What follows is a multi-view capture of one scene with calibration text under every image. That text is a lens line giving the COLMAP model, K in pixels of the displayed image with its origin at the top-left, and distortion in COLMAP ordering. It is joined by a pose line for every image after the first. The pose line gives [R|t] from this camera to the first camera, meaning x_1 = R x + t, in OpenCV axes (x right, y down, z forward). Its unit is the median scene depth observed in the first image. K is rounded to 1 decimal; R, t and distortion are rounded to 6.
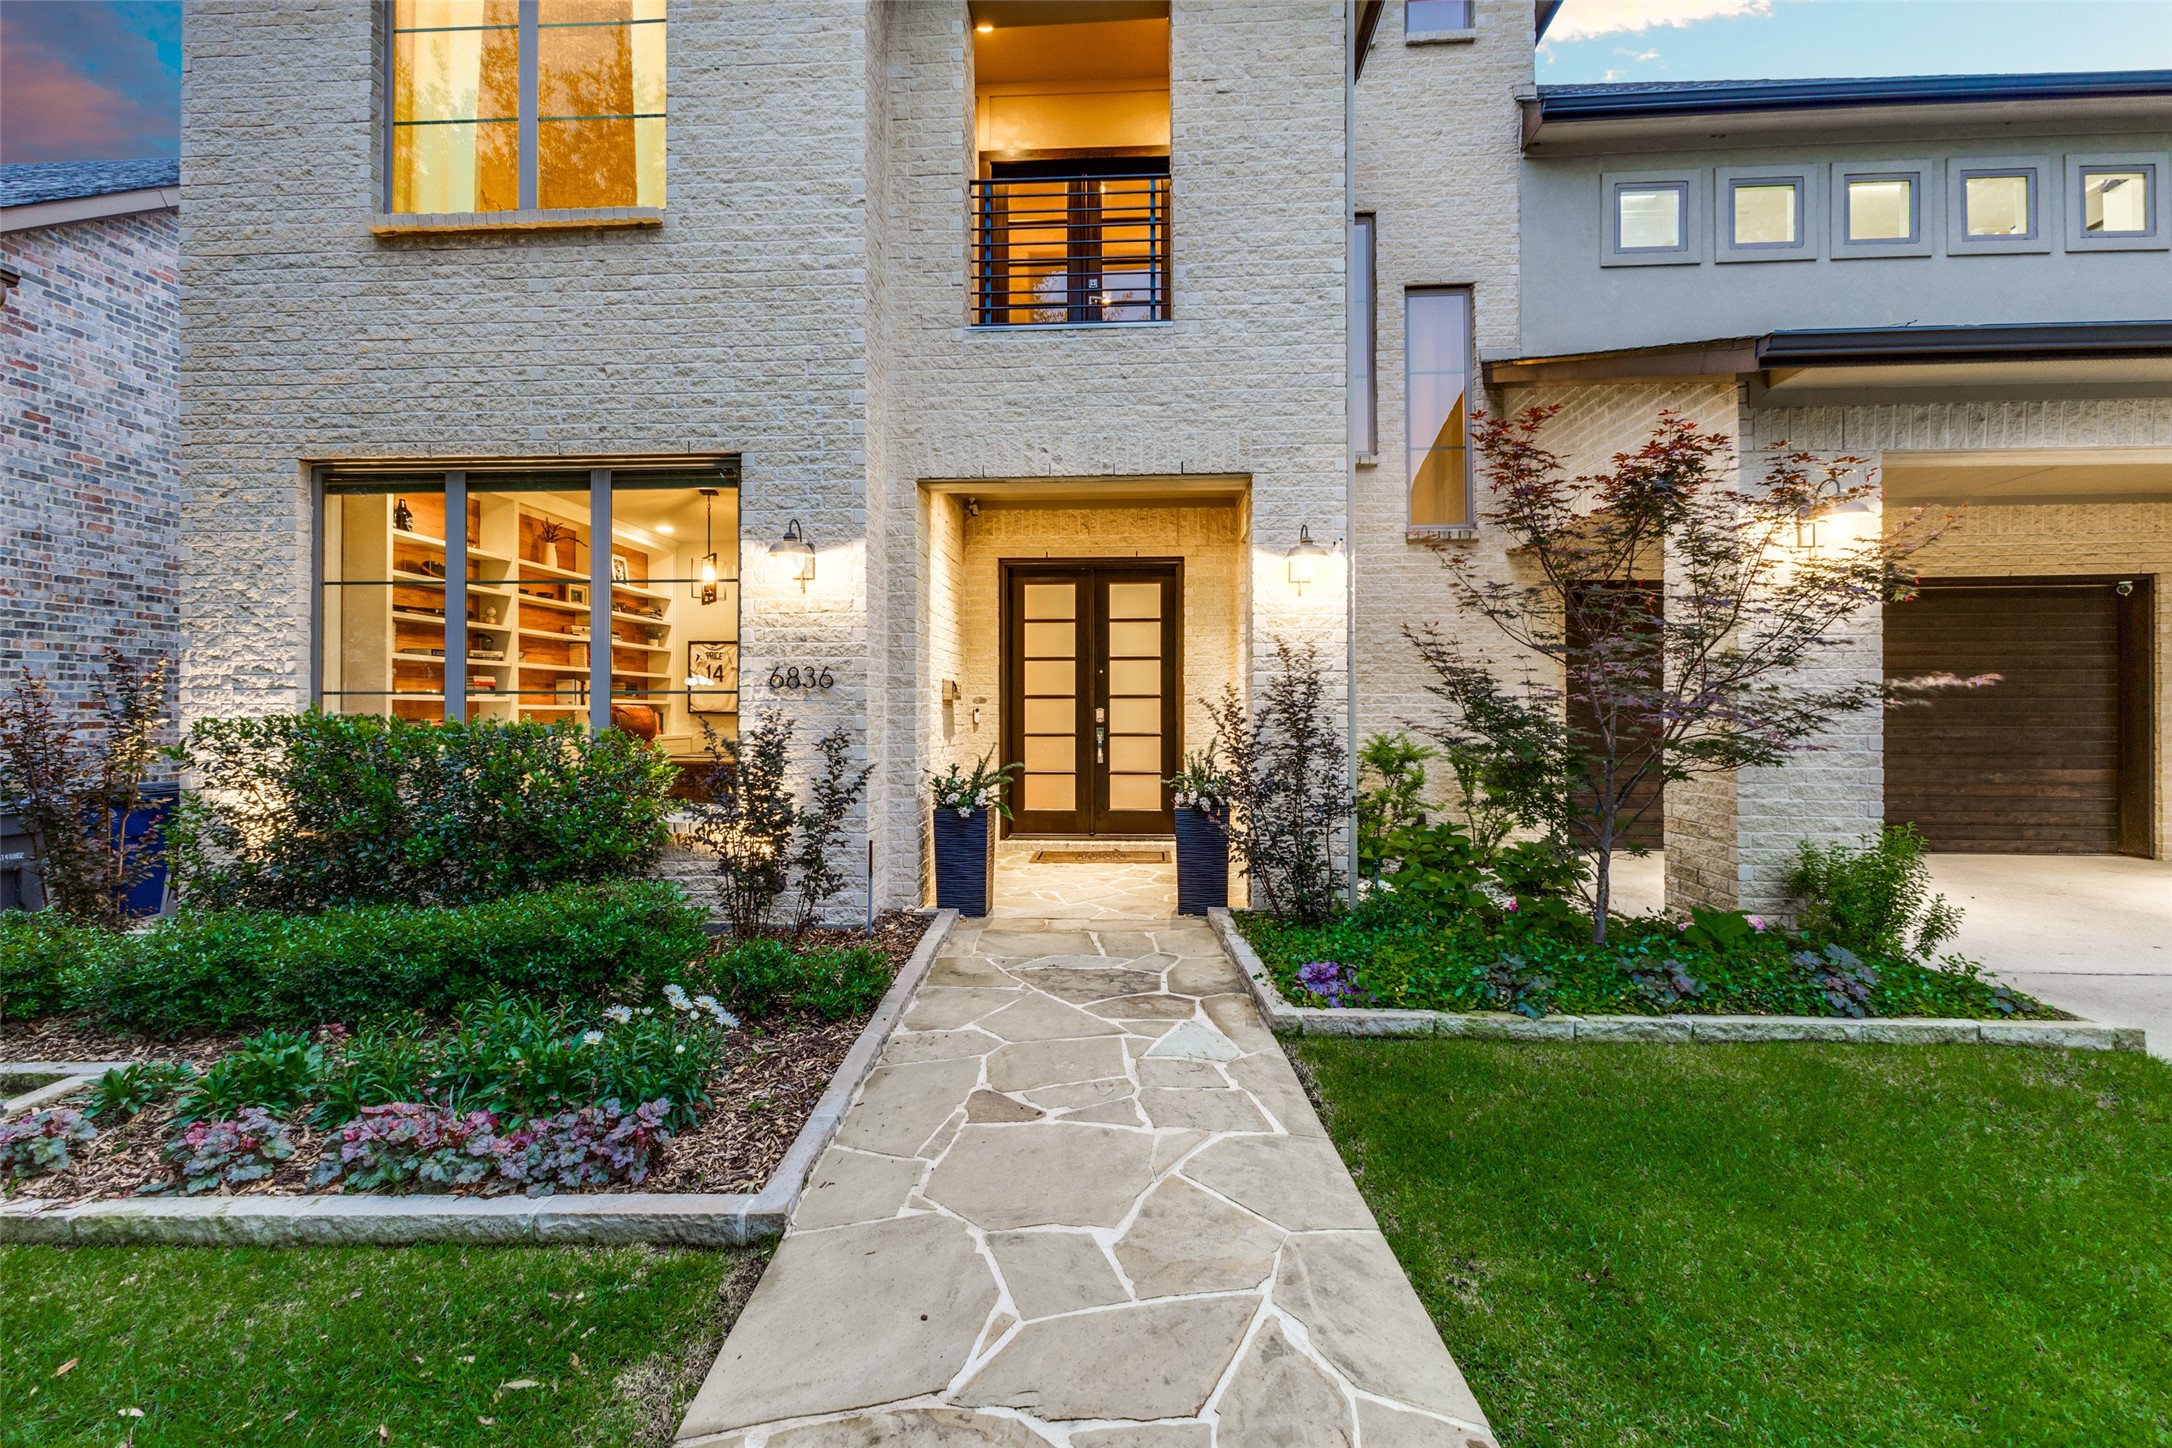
lens RADIAL K [[934.1, 0, 1087.1], [0, 934.1, 715.0], [0, 0, 1]] dist [0.012280, -0.001962]
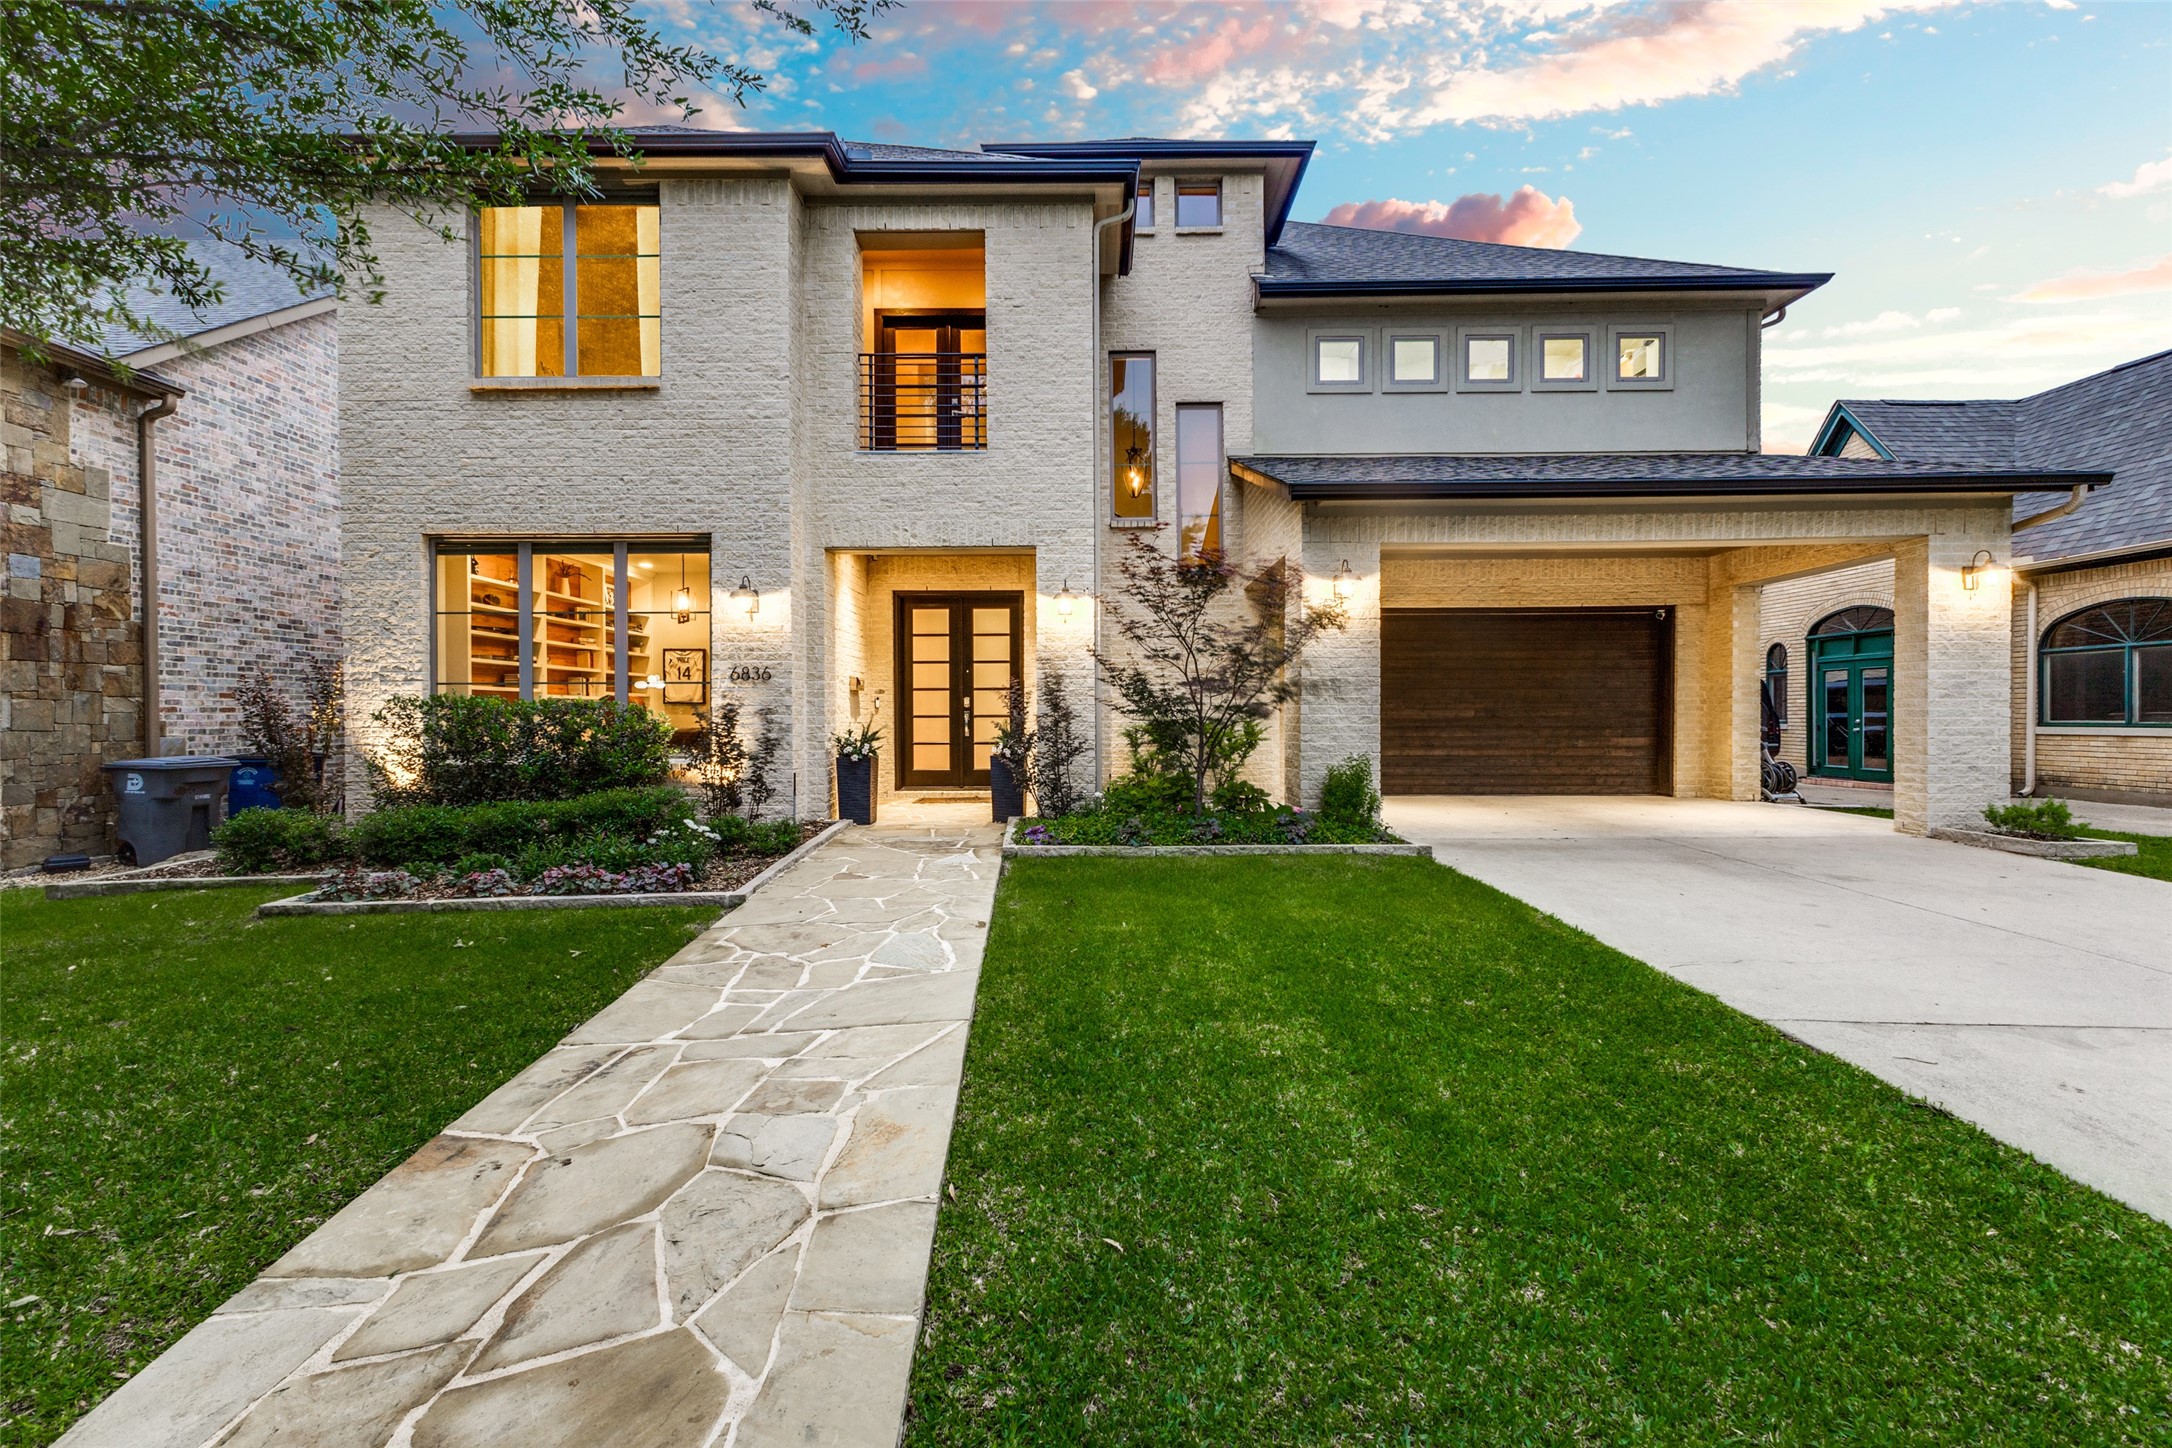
lens RADIAL K [[934.1, 0, 1089.1], [0, 934.1, 729.5], [0, 0, 1]] dist [0.012280, -0.001962]
pose [[0.998727, -0.003356, 0.050330, 0.181914], [0.002806, 0.999936, 0.010993, 0.037597], [-0.050364, -0.010838, 0.998672, -0.595613]]
